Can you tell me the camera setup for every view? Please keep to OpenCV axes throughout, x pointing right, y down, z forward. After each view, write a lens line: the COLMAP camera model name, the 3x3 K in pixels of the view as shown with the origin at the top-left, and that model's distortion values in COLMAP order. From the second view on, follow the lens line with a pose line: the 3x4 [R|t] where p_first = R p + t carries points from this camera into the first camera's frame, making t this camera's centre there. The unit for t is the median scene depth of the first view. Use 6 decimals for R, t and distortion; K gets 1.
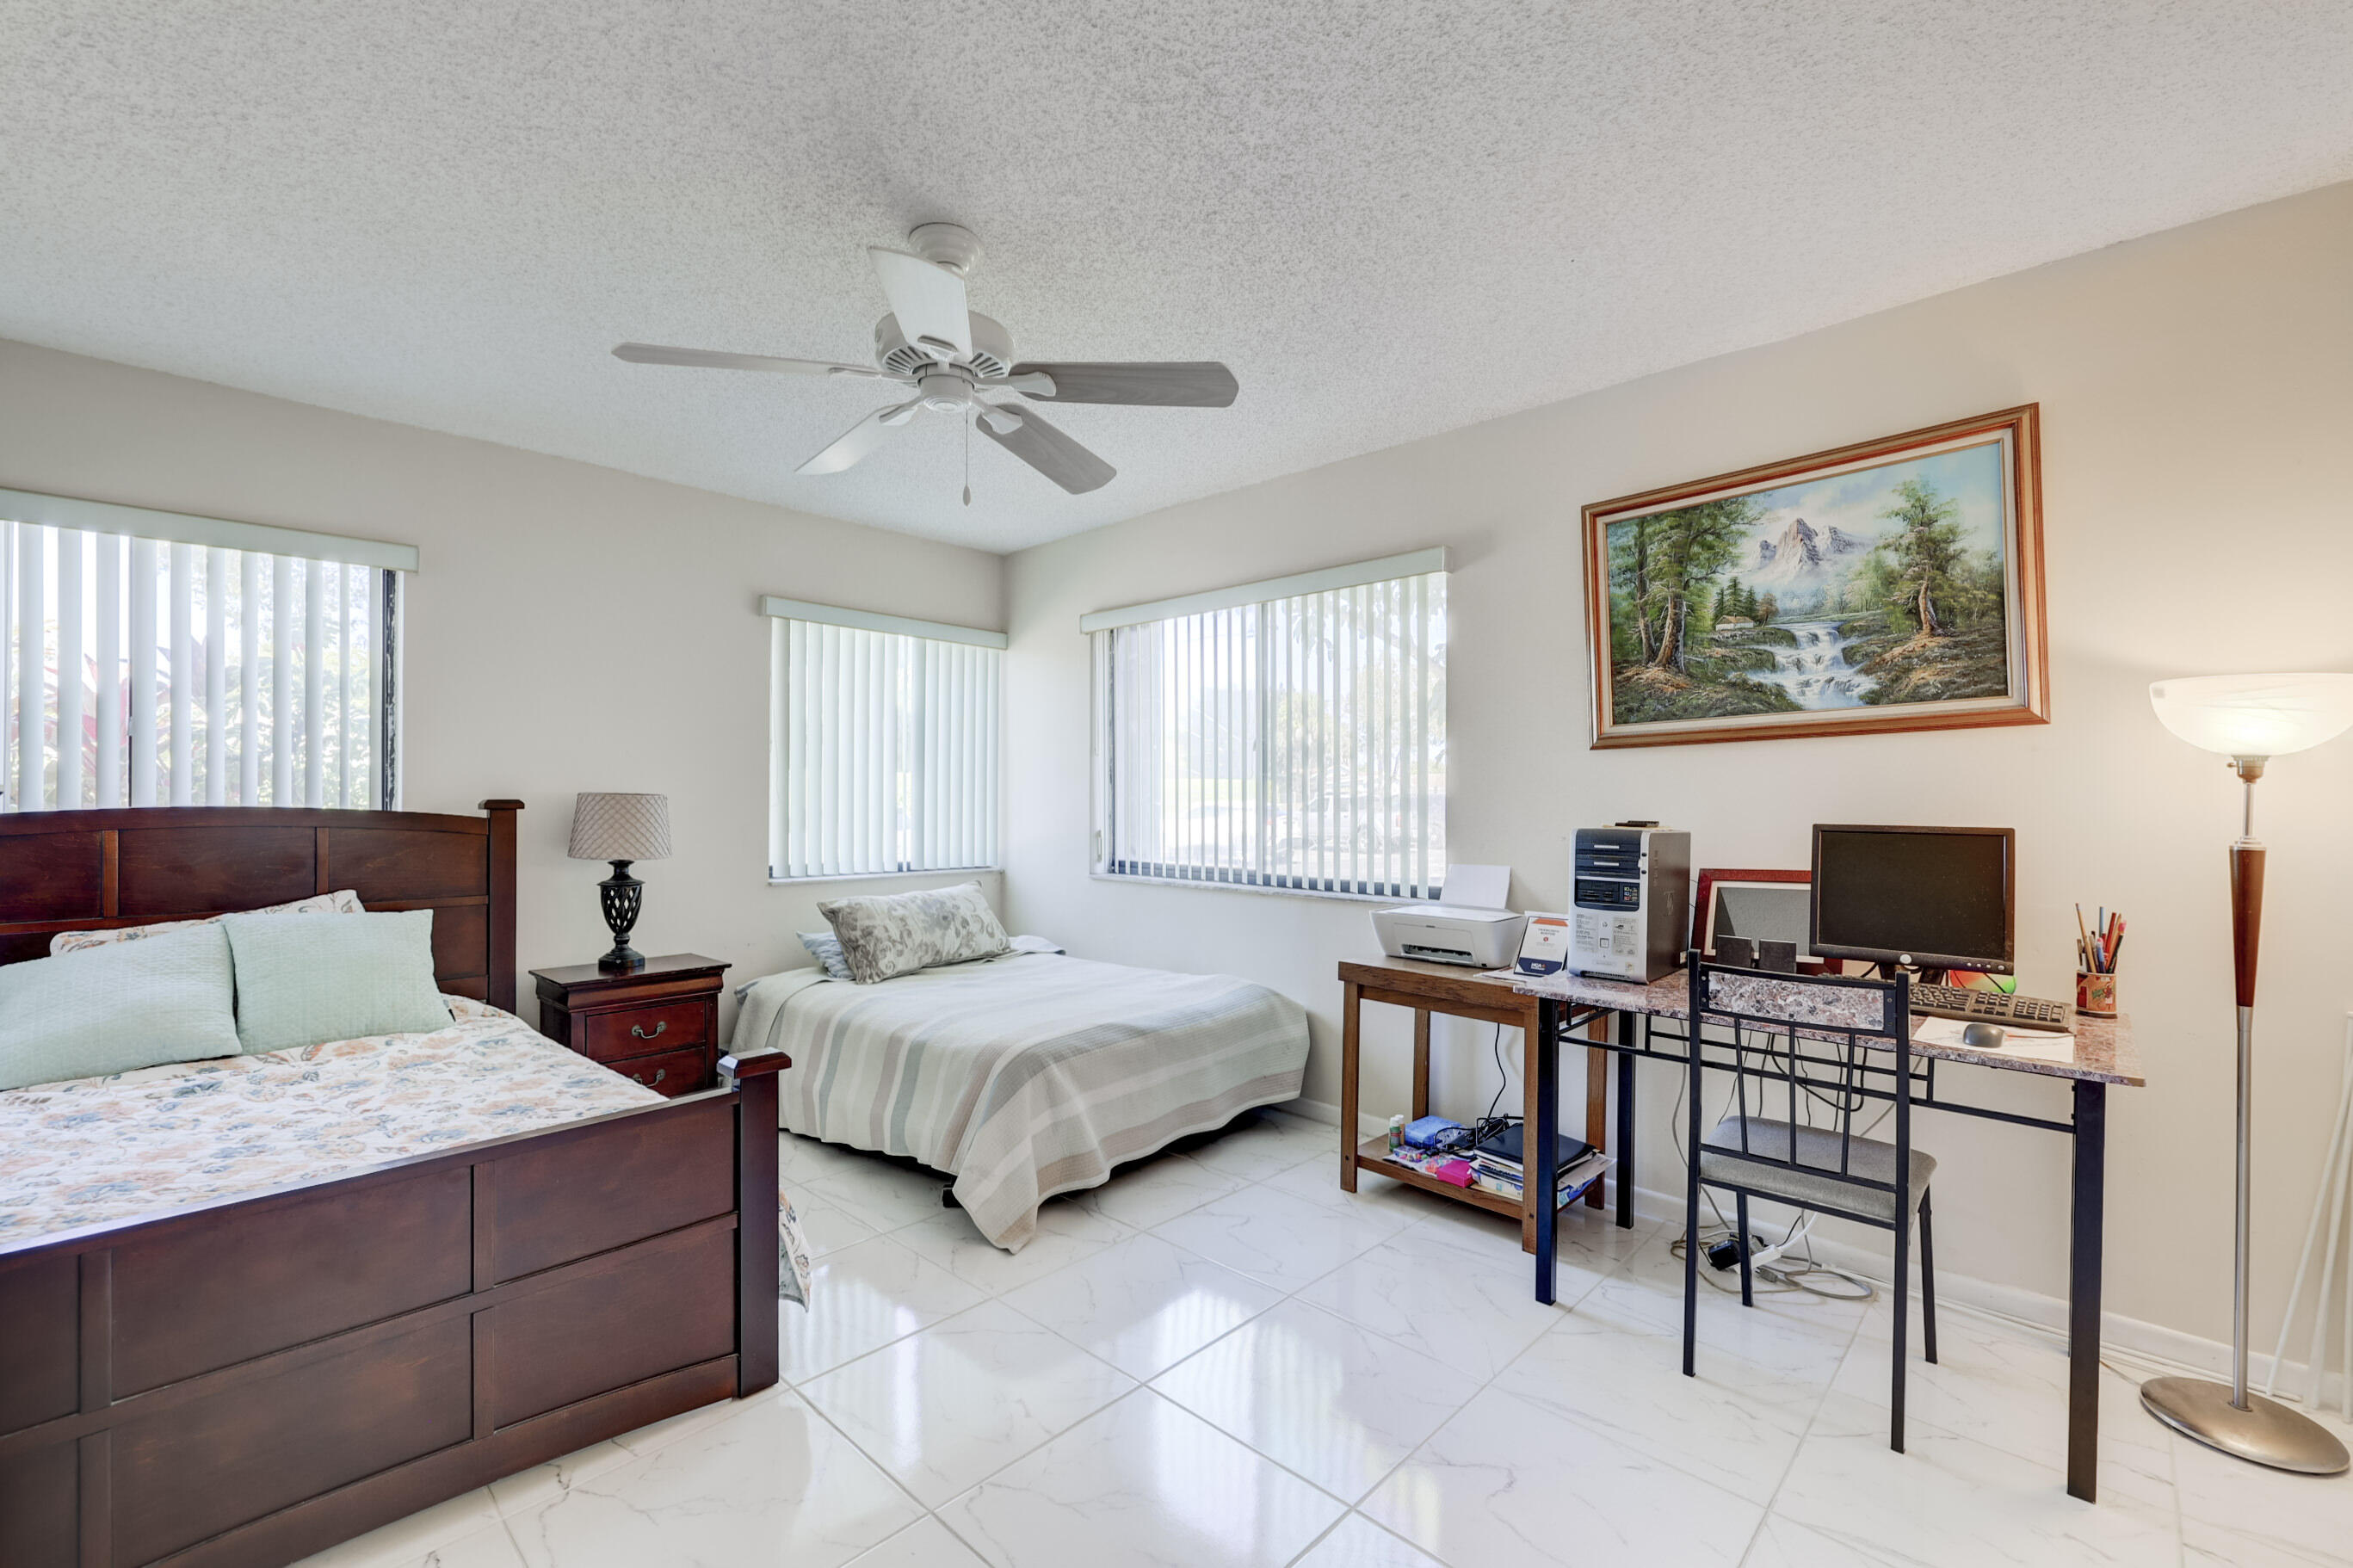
lens RADIAL K [[992.4, 0, 1168.6], [0, 992.4, 792.3], [0, 0, 1]] dist [-0.003837, -0.000601]
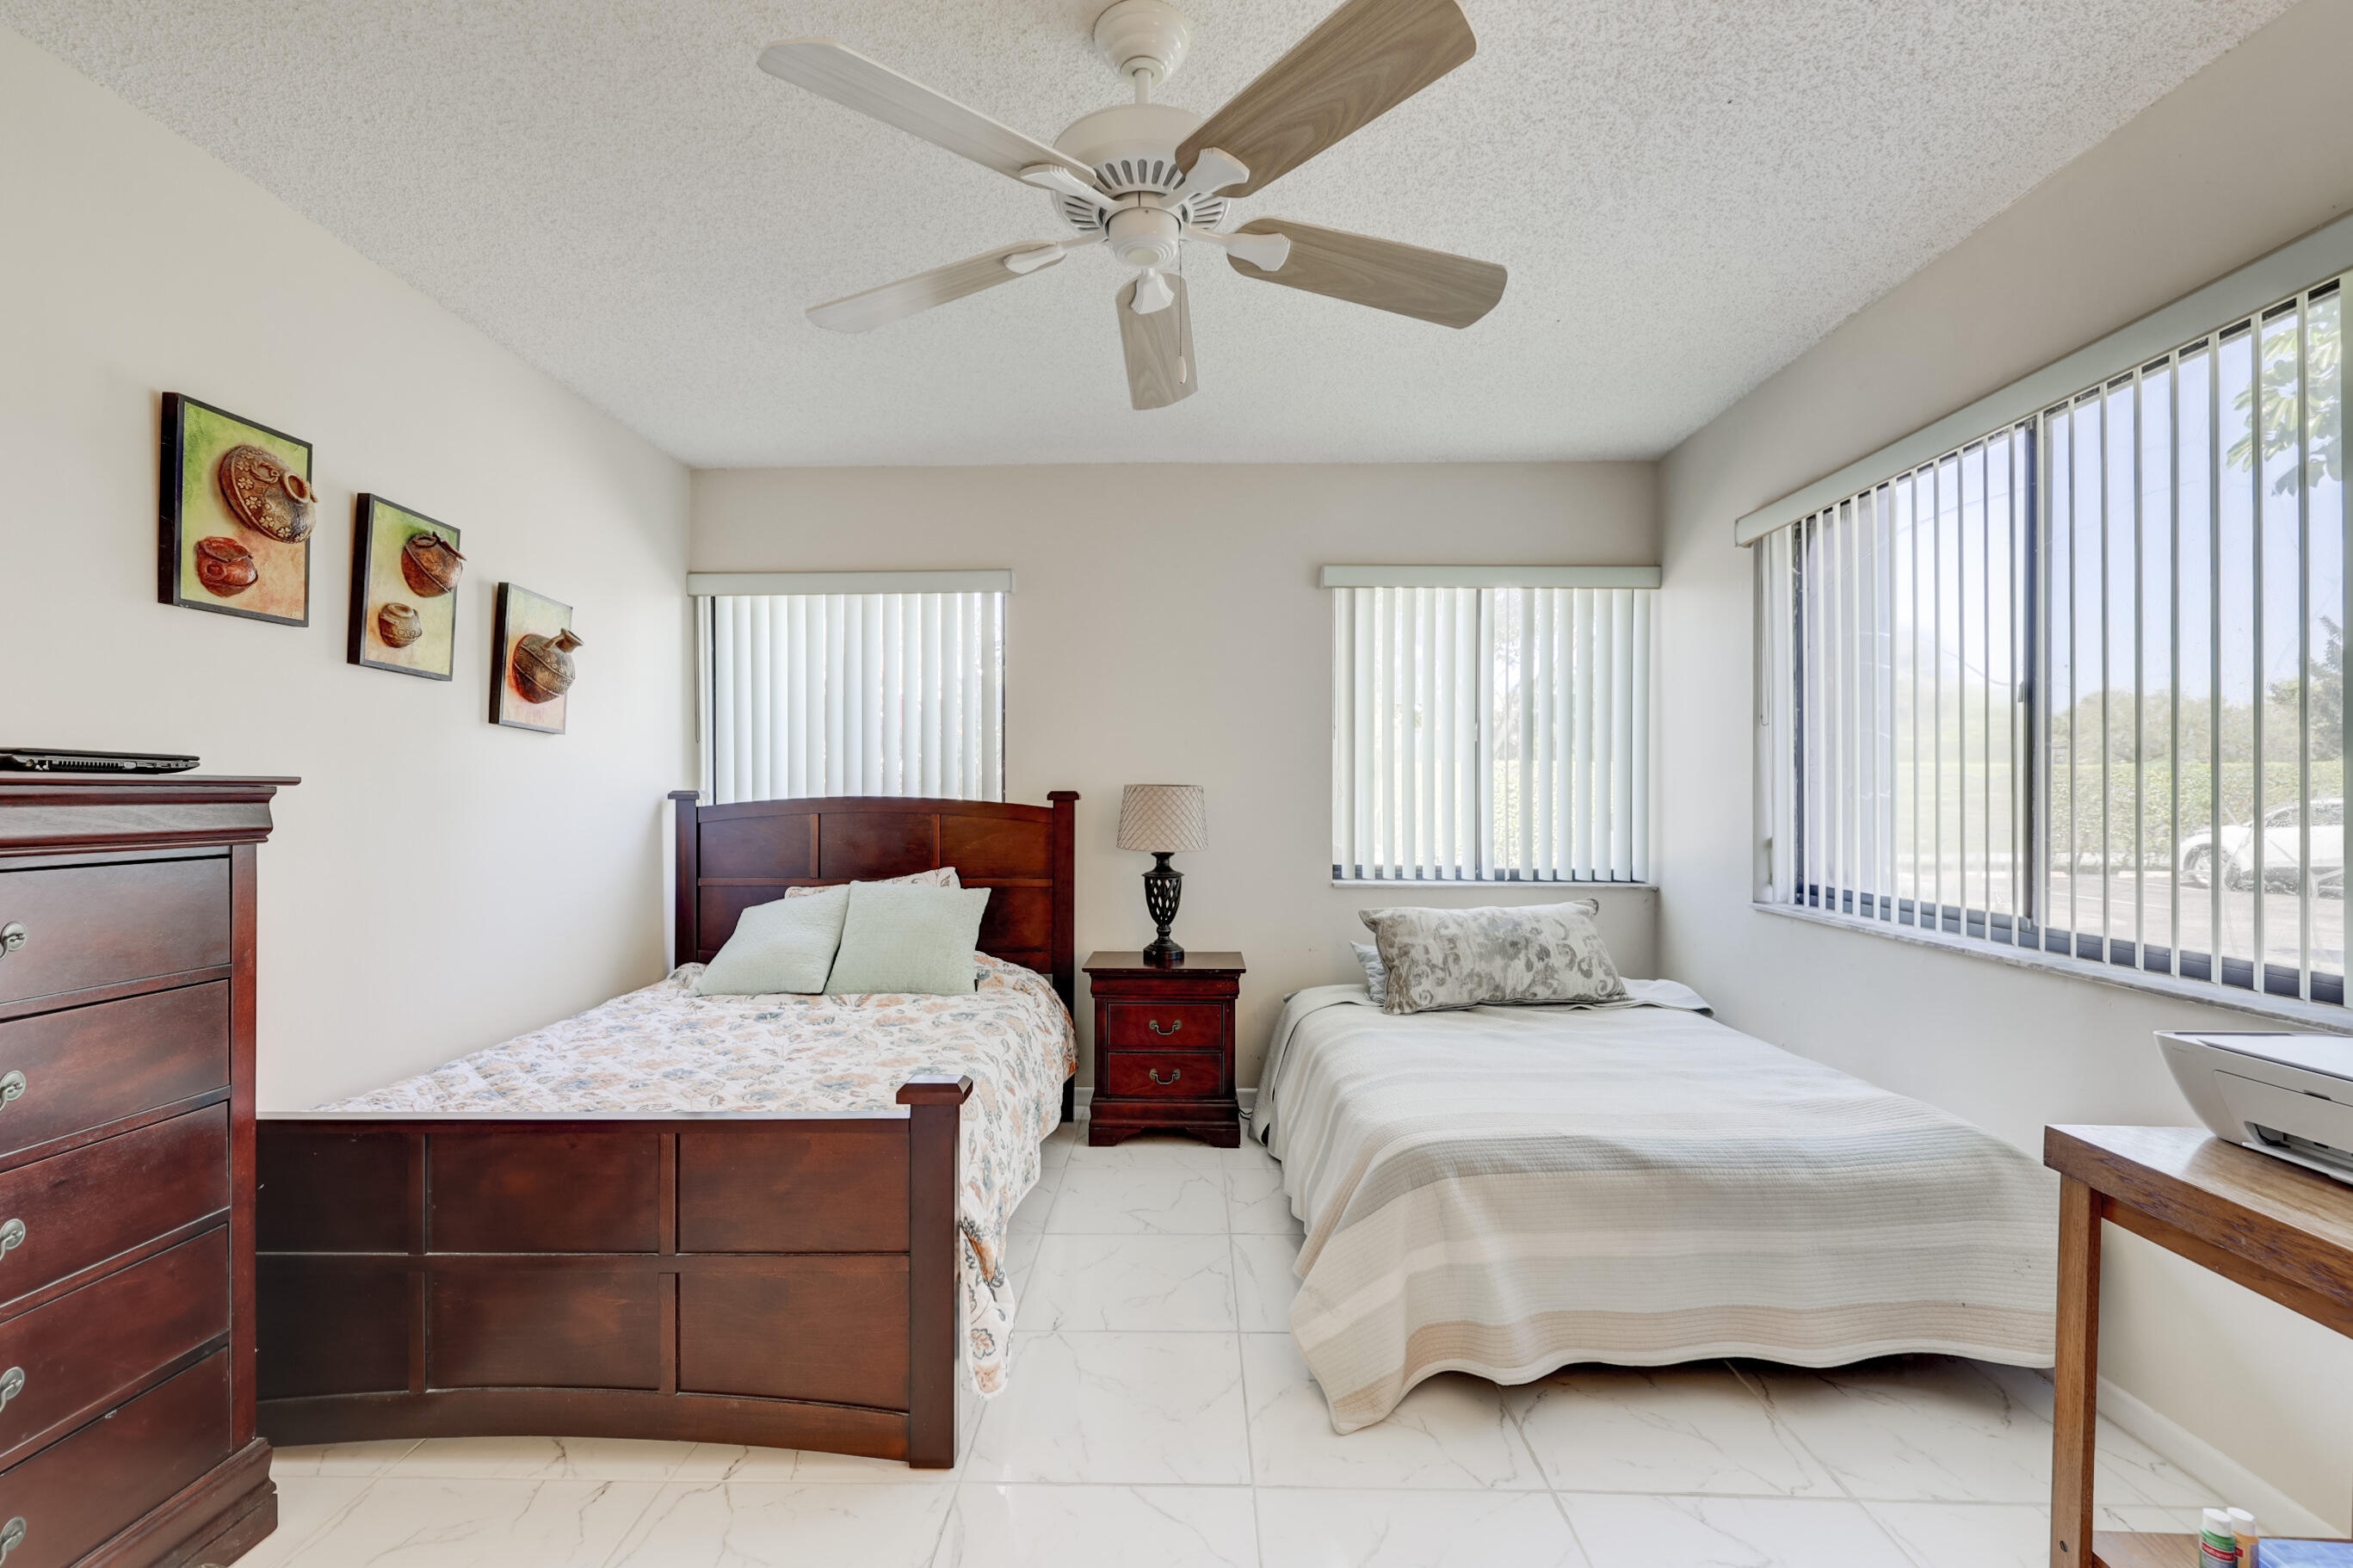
lens RADIAL K [[1026.3, 0, 1161.7], [0, 1026.3, 796.1], [0, 0, 1]] dist [0.002194, -0.000043]
pose [[0.674809, 0.003166, -0.737986, 0.228673], [0.003593, 0.999965, 0.007575, 0.004510], [0.737984, -0.007764, 0.674774, 0.320861]]
